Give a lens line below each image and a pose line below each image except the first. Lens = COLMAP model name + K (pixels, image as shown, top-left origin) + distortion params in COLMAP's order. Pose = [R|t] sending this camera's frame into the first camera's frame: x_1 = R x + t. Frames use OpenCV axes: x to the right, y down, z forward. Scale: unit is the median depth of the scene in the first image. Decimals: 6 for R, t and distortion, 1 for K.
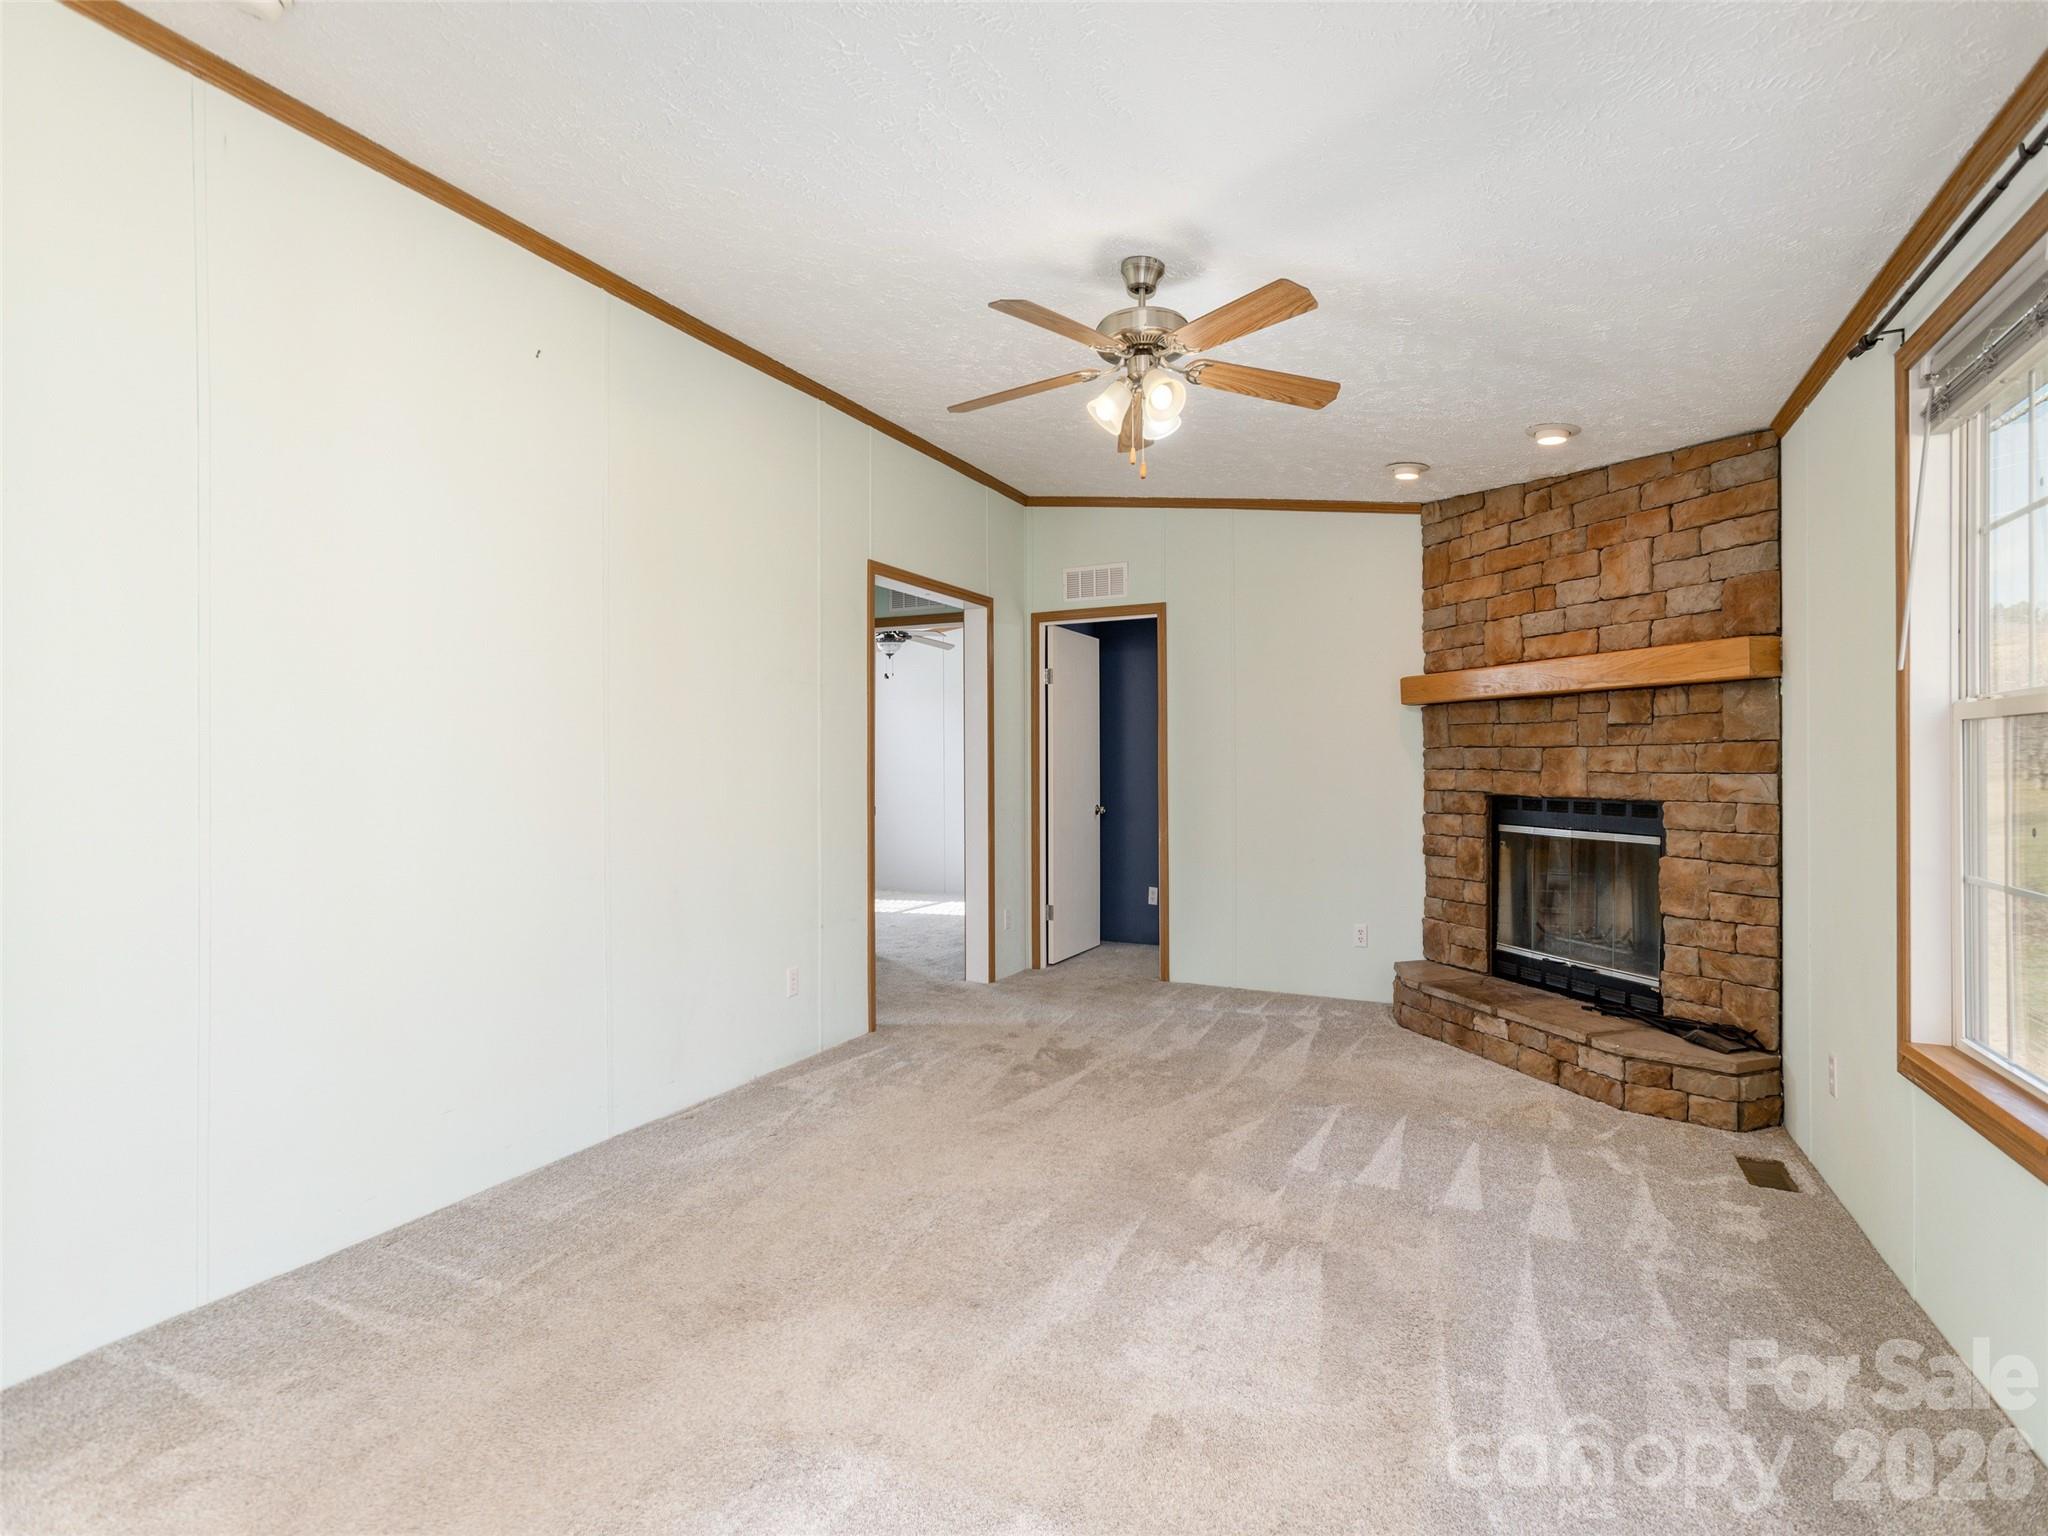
lens RADIAL K [[978.2, 0, 1022.9], [0, 978.2, 781.2], [0, 0, 1]] dist [-0.021276, 0.012624]
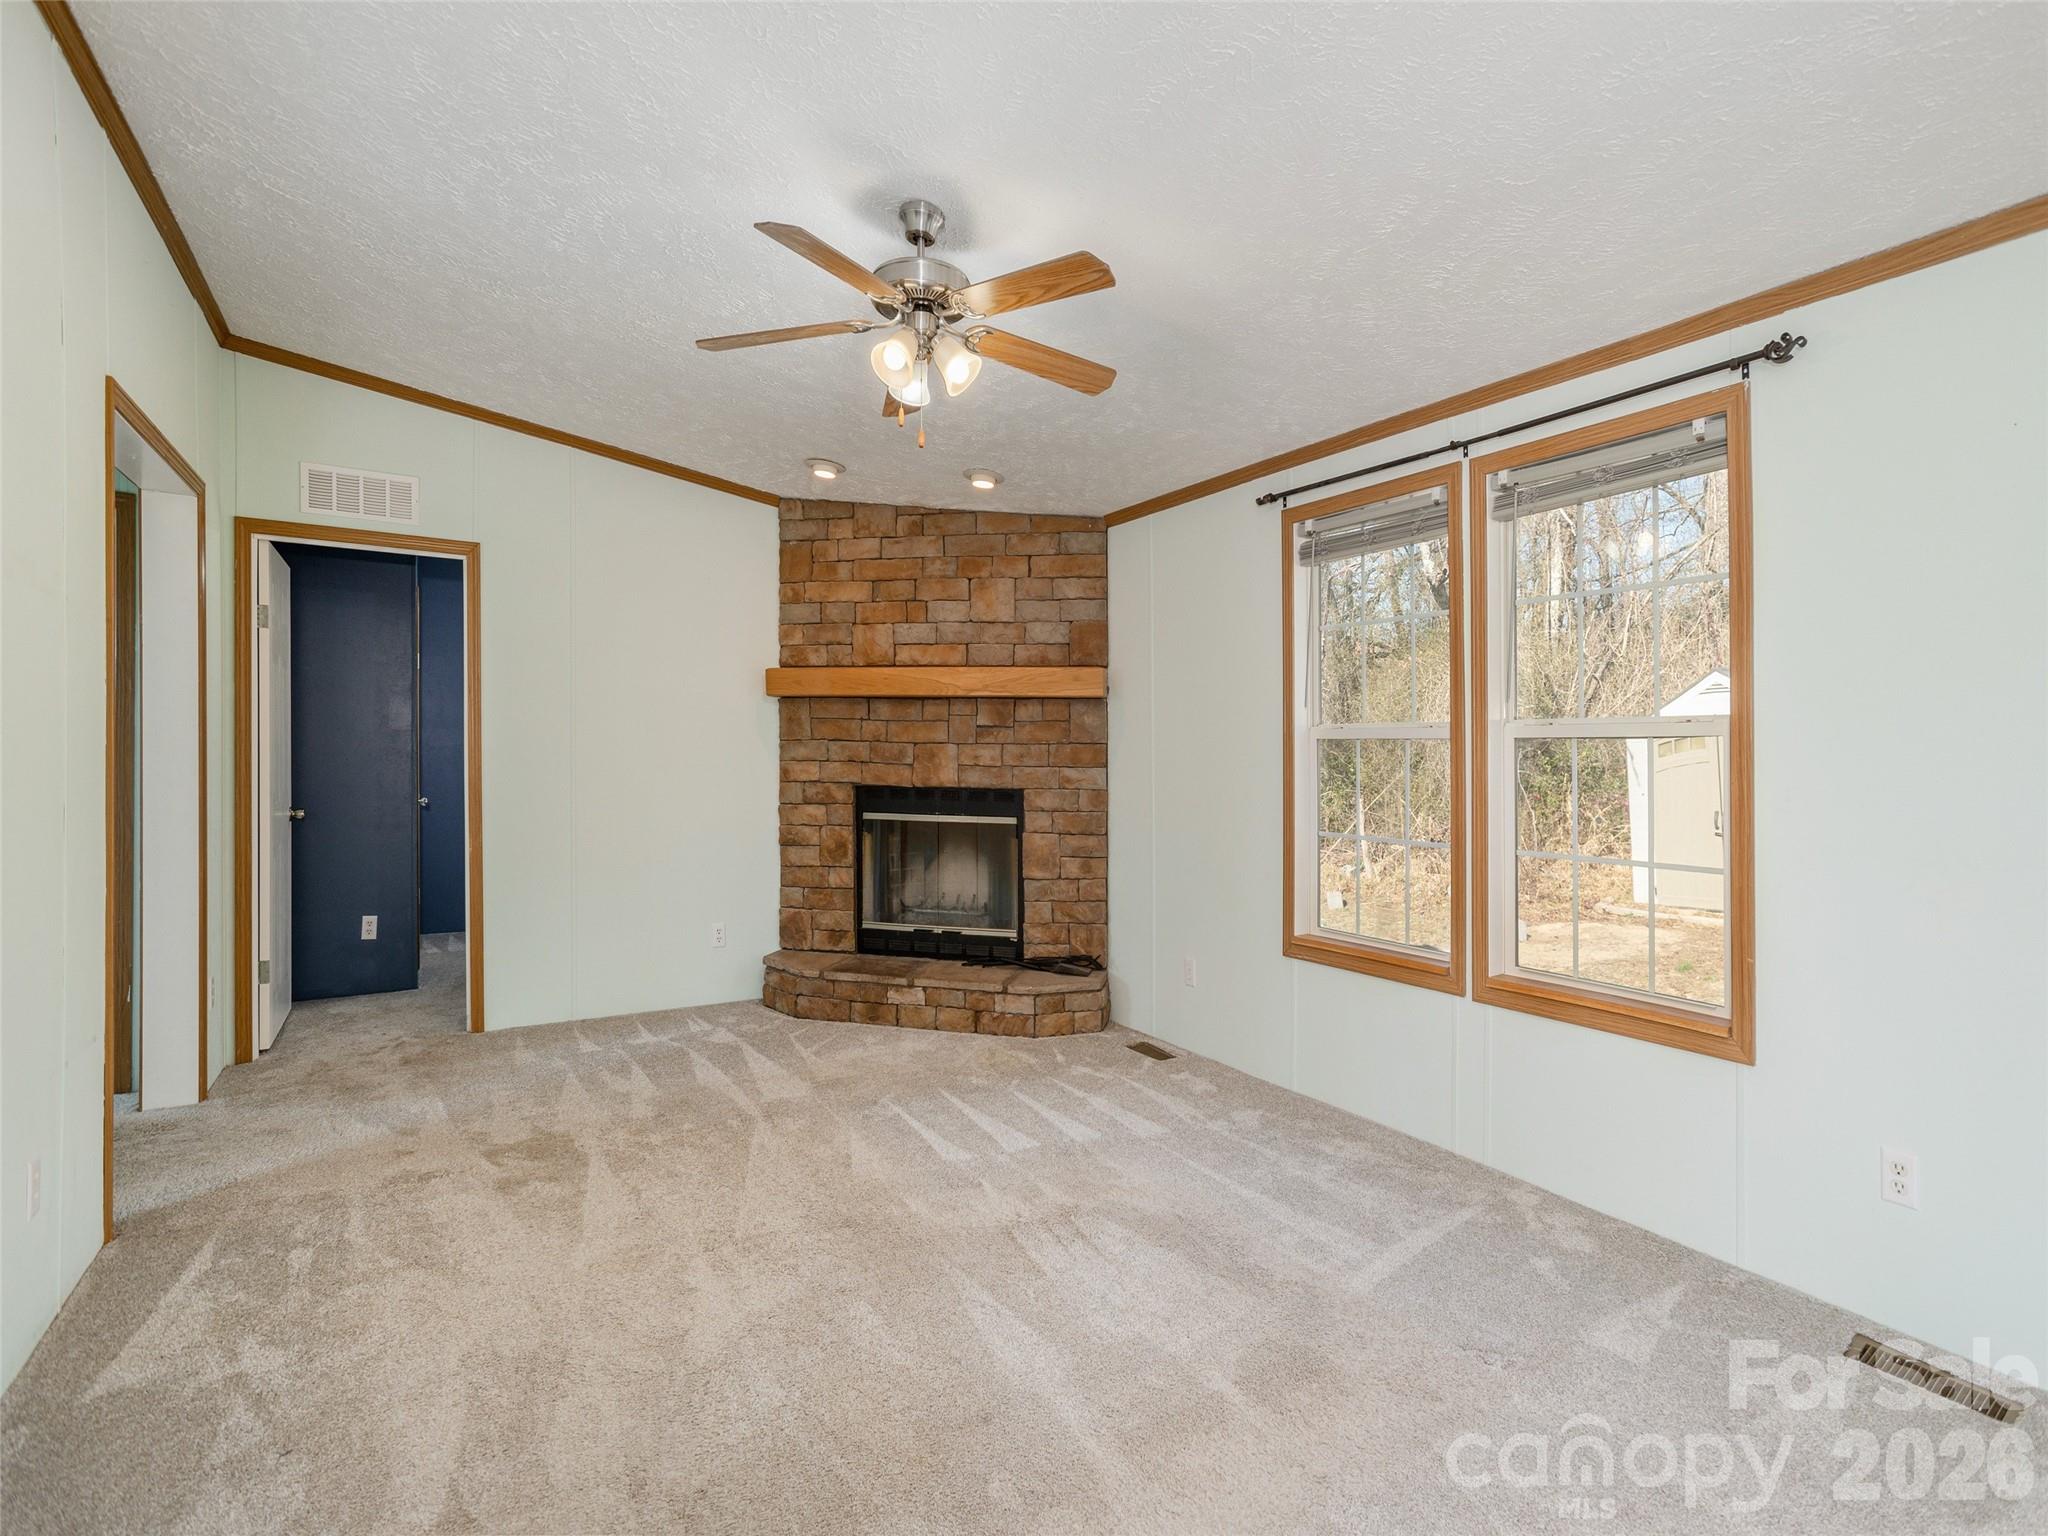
lens RADIAL K [[978.2, 0, 1094.7], [0, 978.2, 766.1], [0, 0, 1]] dist [-0.021276, 0.012624]
pose [[0.505926, -0.000984, 0.862577, -0.357406], [0.000371, 1.000000, 0.000923, -0.009274], [-0.862577, -0.000147, 0.505926, 0.251716]]
